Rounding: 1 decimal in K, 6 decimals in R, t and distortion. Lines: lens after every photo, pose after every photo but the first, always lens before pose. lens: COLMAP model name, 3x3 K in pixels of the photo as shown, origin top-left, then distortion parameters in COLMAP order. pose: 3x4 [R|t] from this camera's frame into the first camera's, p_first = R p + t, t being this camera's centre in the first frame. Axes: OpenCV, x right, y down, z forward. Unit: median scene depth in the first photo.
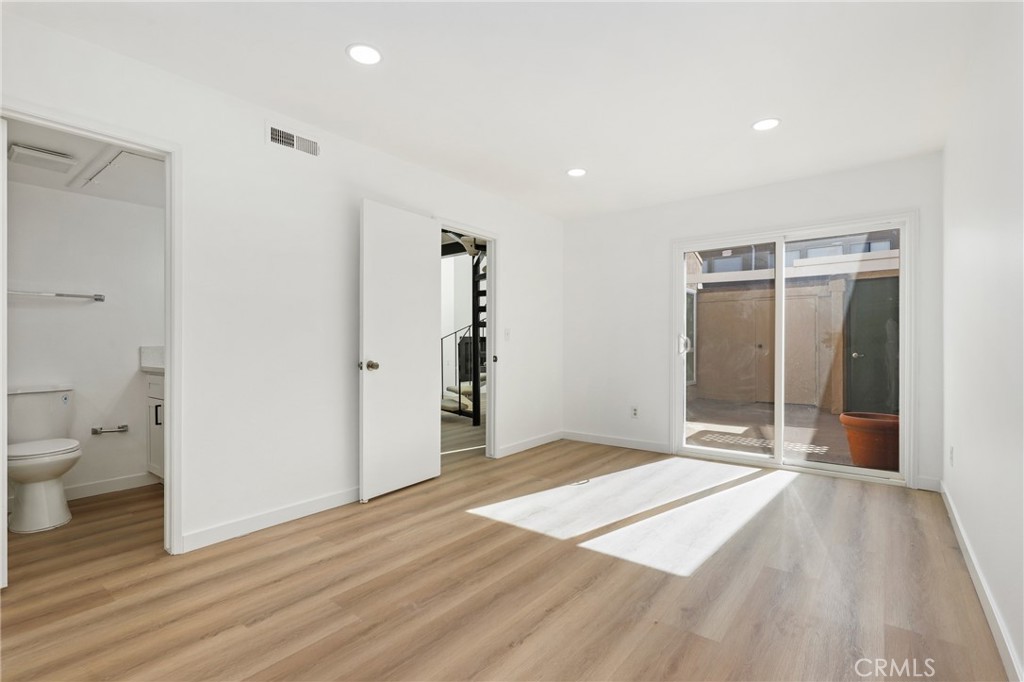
lens RADIAL K [[484.1, 0, 512.0], [0, 484.1, 341.0], [0, 0, 1]] dist [-0.002008, -0.000237]
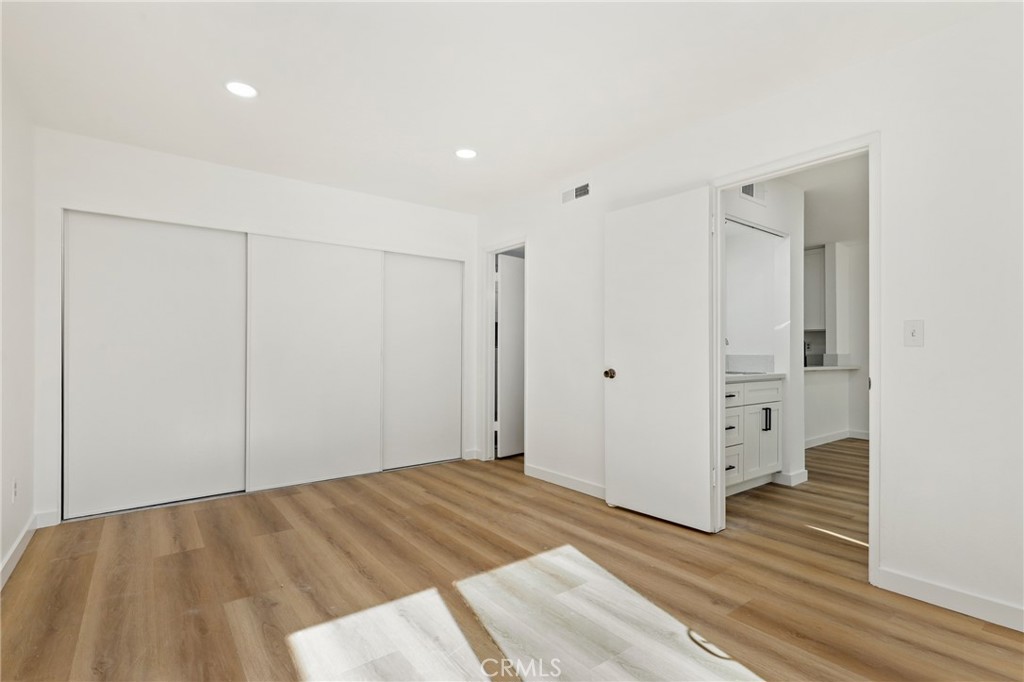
lens RADIAL K [[484.1, 0, 512.0], [0, 484.1, 341.0], [0, 0, 1]] dist [-0.002008, -0.000237]
pose [[-0.249245, -0.017643, -0.968280, 0.941301], [0.001478, 0.999826, -0.018598, 0.001918], [0.968439, -0.006067, -0.249175, 1.322573]]
